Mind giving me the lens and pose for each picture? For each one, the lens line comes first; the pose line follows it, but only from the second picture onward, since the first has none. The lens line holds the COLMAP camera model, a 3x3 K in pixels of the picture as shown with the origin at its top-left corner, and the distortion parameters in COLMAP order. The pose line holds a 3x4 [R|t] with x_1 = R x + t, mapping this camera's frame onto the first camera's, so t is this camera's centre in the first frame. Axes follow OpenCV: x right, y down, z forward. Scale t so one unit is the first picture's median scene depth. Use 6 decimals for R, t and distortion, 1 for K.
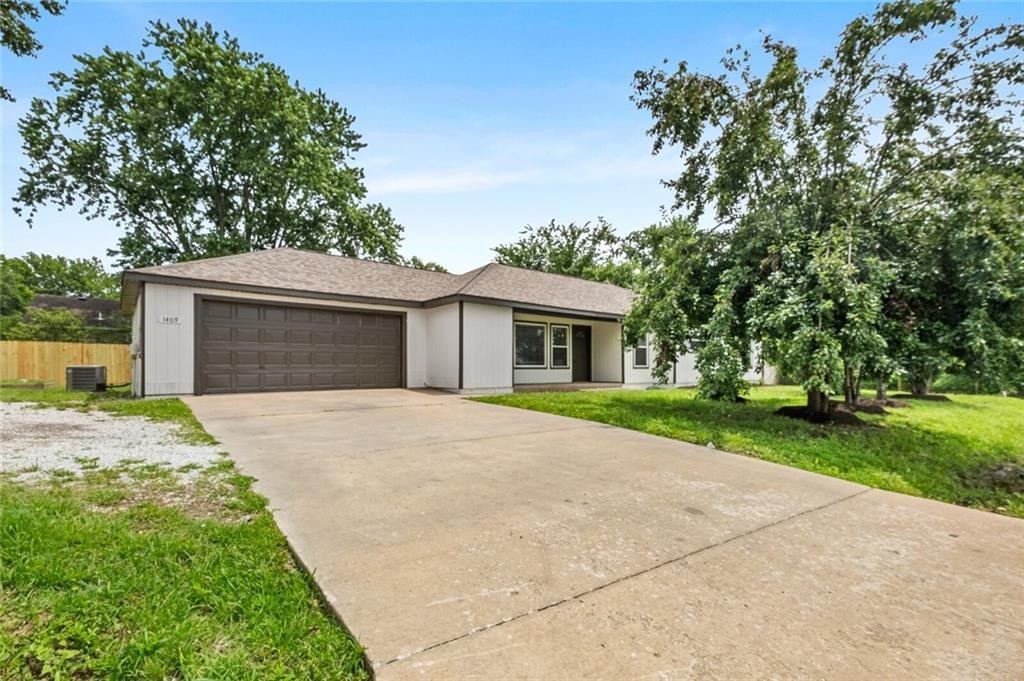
lens RADIAL K [[455.3, 0, 511.1], [0, 455.3, 334.5], [0, 0, 1]] dist [0.000867, -0.000015]
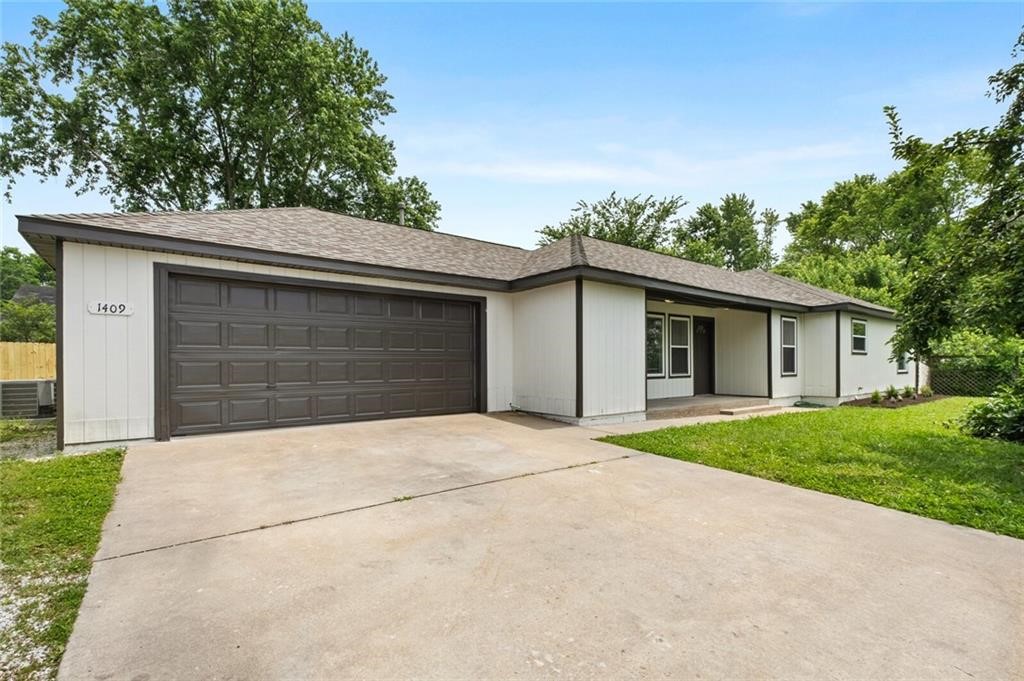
lens RADIAL K [[451.6, 0, 487.5], [0, 451.6, 335.2], [0, 0, 1]] dist [0.009372, -0.000828]
pose [[0.996752, -0.003914, -0.080441, -0.113034], [0.004996, 0.999900, 0.013259, -0.001915], [0.080381, -0.013618, 0.996671, 0.225326]]
